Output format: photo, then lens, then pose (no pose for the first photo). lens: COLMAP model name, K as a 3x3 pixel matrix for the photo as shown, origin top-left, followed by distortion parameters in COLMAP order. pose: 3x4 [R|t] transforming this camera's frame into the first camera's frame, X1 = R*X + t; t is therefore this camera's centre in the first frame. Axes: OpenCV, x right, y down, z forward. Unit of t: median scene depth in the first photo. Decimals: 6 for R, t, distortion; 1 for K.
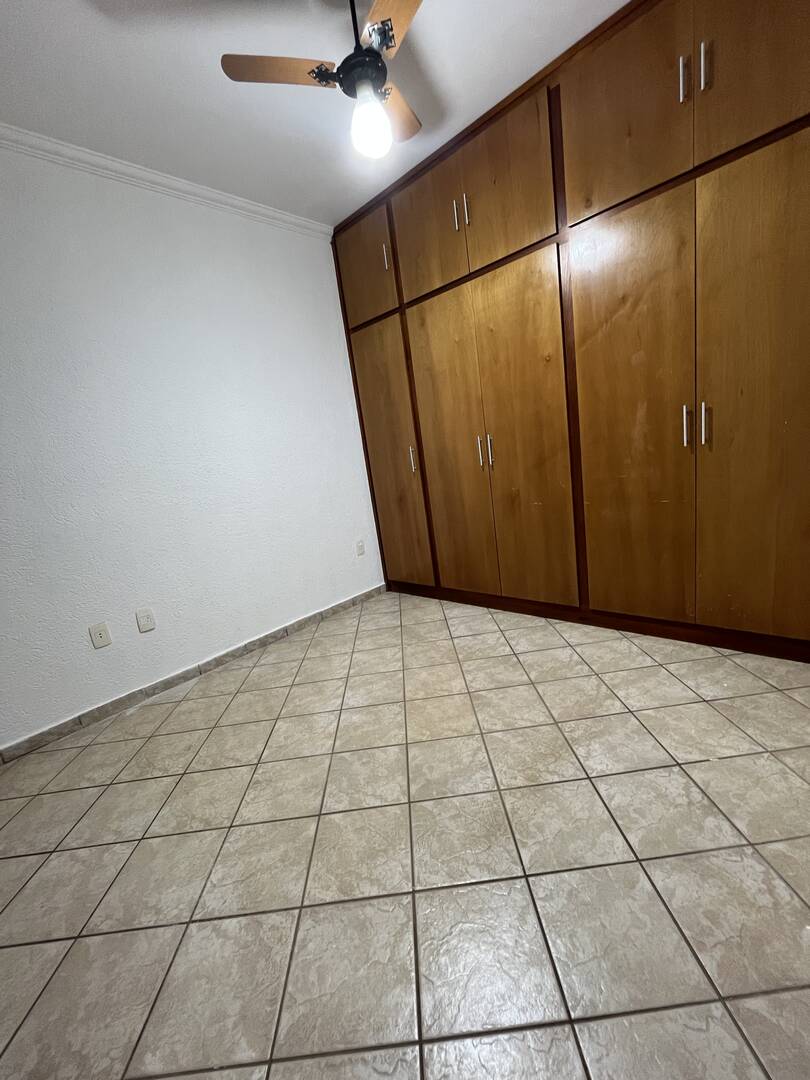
lens RADIAL K [[435.6, 0, 400.1], [0, 435.6, 542.0], [0, 0, 1]] dist [-0.003403, -0.000121]
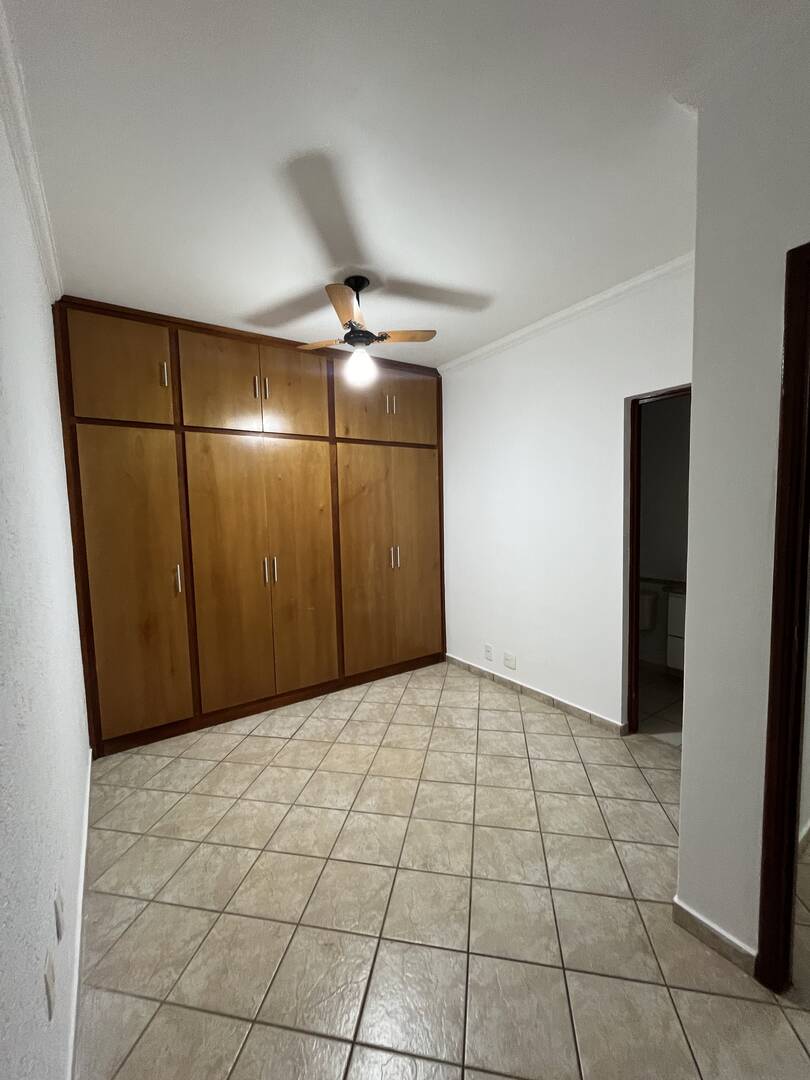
lens RADIAL K [[435.6, 0, 404.9], [0, 435.6, 542.8], [0, 0, 1]] dist [-0.003403, -0.000121]
pose [[0.211588, 0.060258, 0.975500, -1.052911], [0.195452, 0.975327, -0.102641, -0.103459], [-0.957616, 0.212381, 0.194590, 0.471878]]
